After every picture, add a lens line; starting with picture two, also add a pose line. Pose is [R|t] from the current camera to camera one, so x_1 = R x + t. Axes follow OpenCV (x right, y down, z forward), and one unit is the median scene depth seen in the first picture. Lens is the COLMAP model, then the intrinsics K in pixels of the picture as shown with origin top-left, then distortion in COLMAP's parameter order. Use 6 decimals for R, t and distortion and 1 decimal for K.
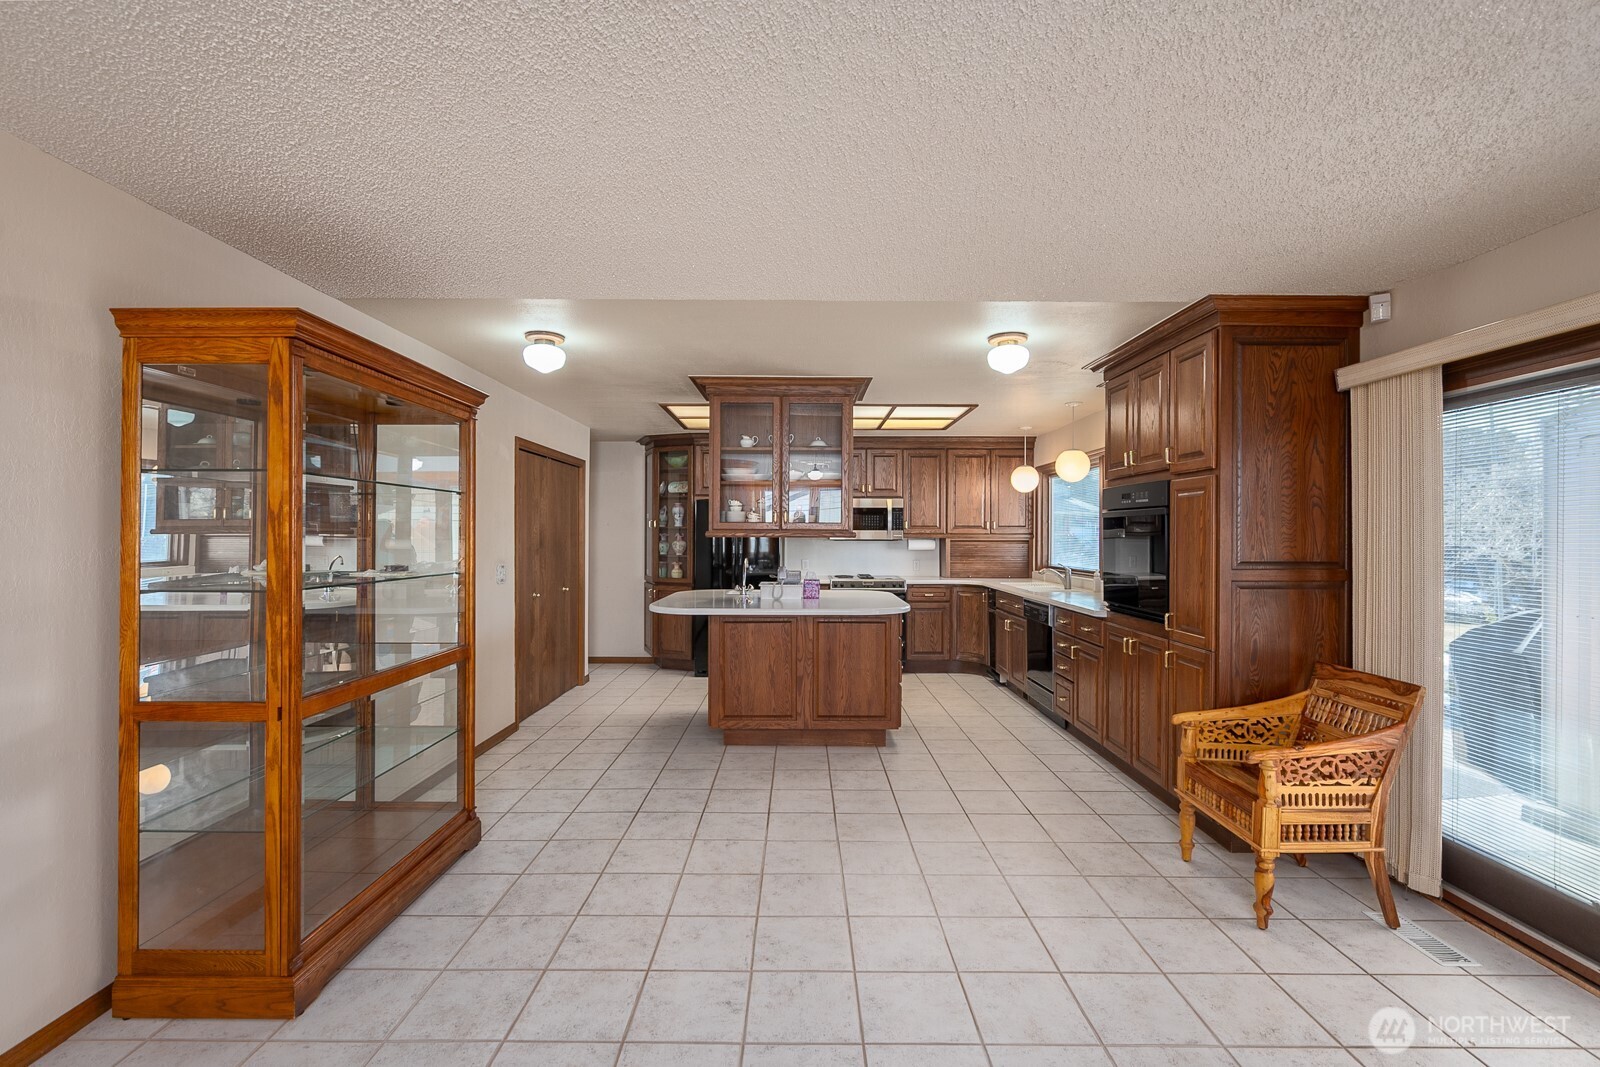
lens RADIAL K [[742.6, 0, 800.0], [0, 742.6, 533.5], [0, 0, 1]] dist [0.000778, 0.000031]
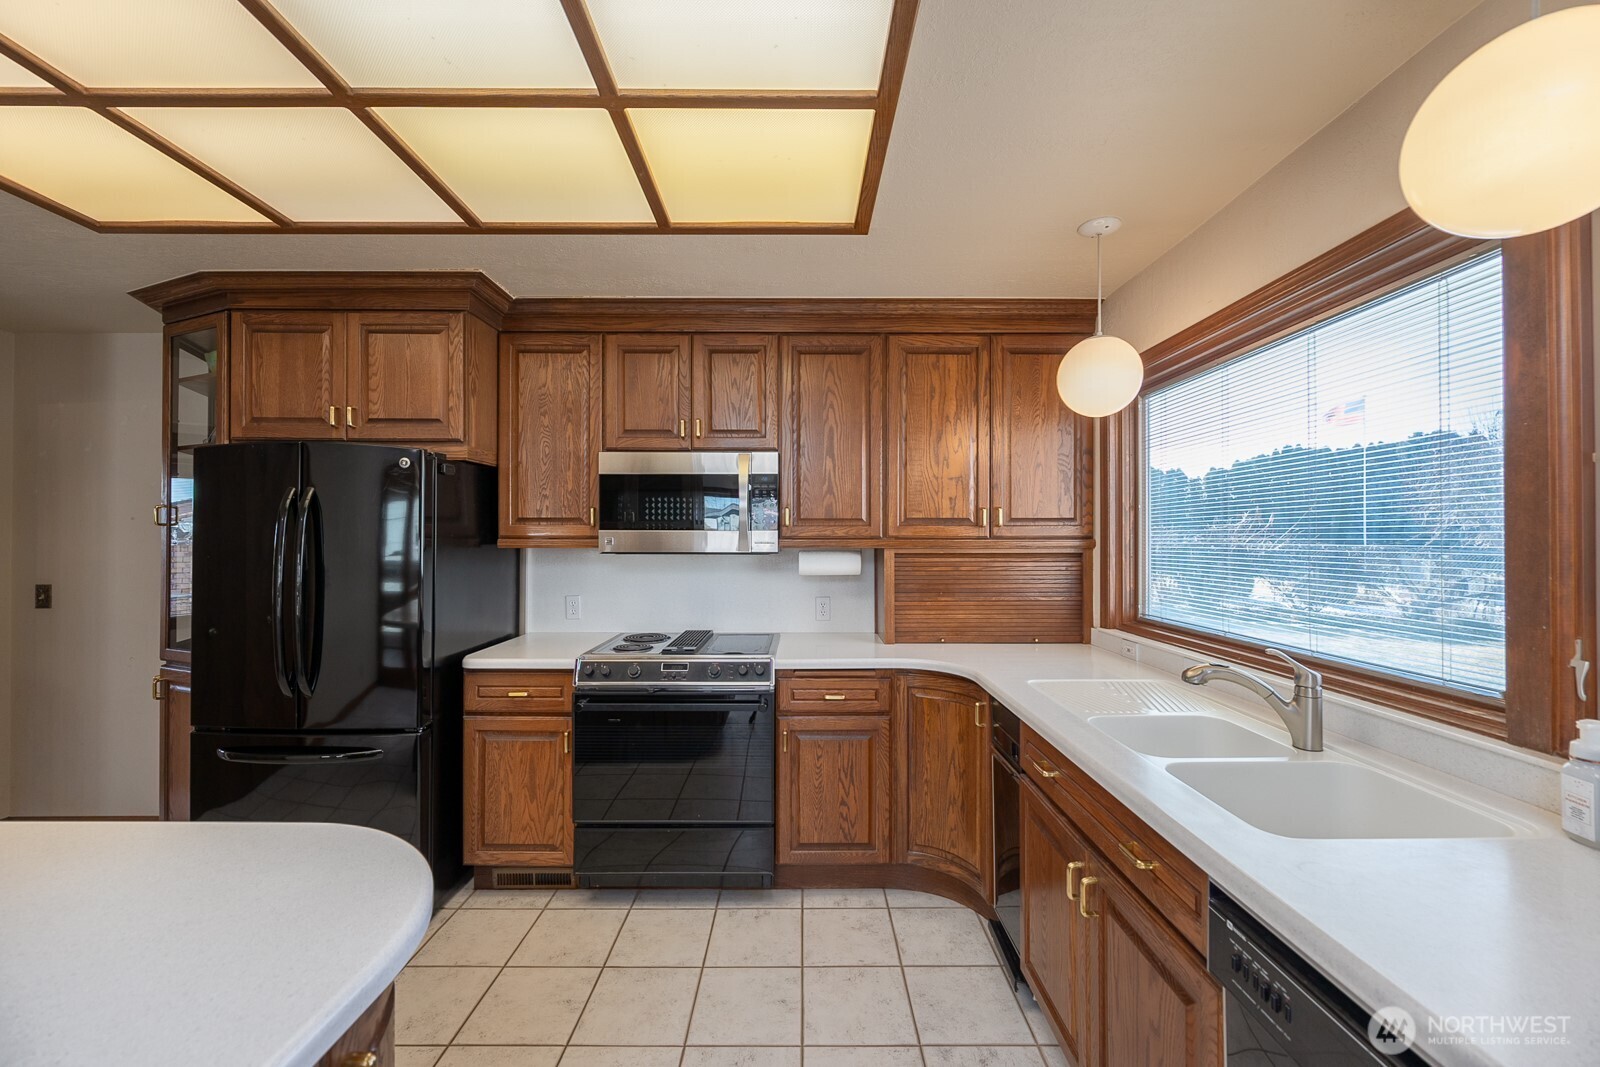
lens RADIAL K [[627.6, 0, 798.5], [0, 627.6, 539.7], [0, 0, 1]] dist [-0.002212, -0.000178]
pose [[0.999996, -0.002741, 0.000768, 0.148486], [0.002737, 0.999987, 0.004371, -0.000276], [-0.000780, -0.004368, 0.999990, 0.648182]]
